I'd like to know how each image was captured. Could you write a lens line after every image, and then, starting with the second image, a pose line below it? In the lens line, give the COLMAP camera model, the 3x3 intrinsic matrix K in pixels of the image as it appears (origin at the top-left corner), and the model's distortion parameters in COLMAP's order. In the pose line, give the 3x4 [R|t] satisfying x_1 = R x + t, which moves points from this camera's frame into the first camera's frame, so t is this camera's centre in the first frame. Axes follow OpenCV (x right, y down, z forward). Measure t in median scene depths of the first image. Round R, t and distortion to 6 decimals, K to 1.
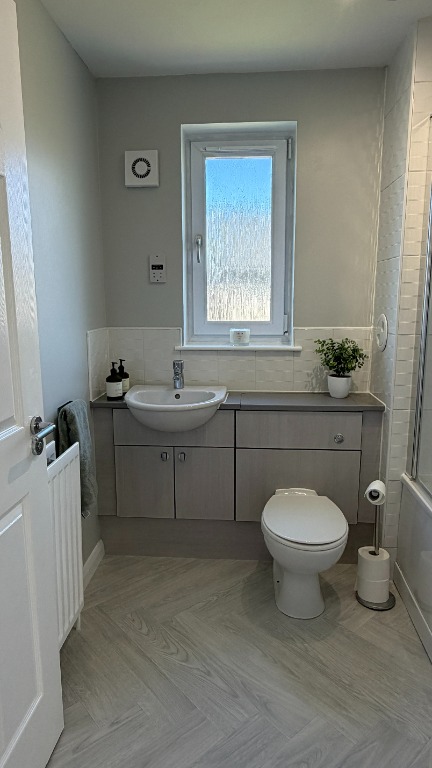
lens RADIAL K [[480.2, 0, 216.0], [0, 480.2, 384.0], [0, 0, 1]] dist [0.000215, 0.000860]
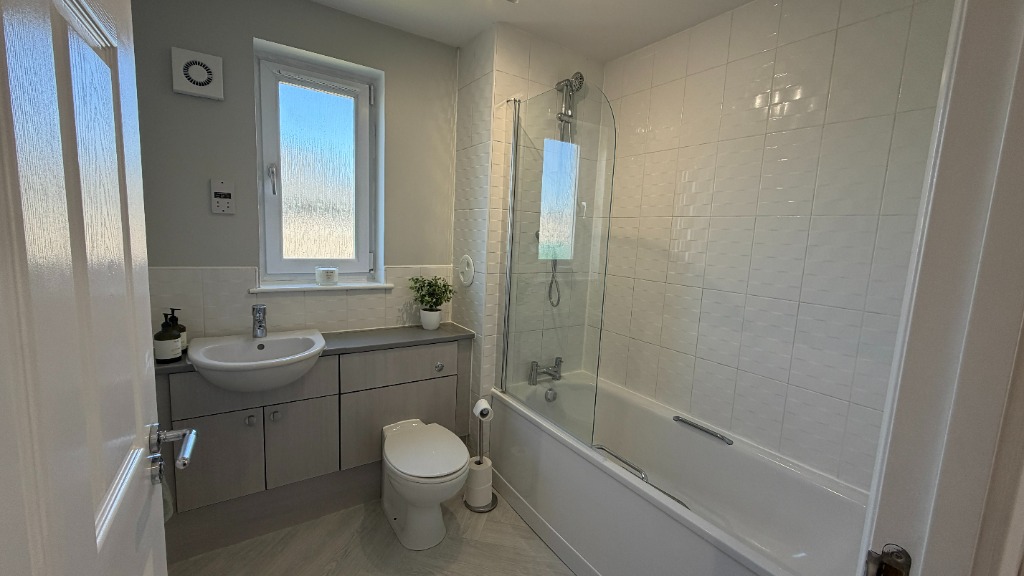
lens RADIAL K [[409.2, 0, 512.0], [0, 409.2, 288.0], [0, 0, 1]] dist [-0.001012, 0.000045]
pose [[0.787085, -0.038920, 0.615615, -0.175490], [0.061178, 0.998012, -0.015122, -0.041394], [-0.613803, 0.049565, 0.787902, 0.139999]]
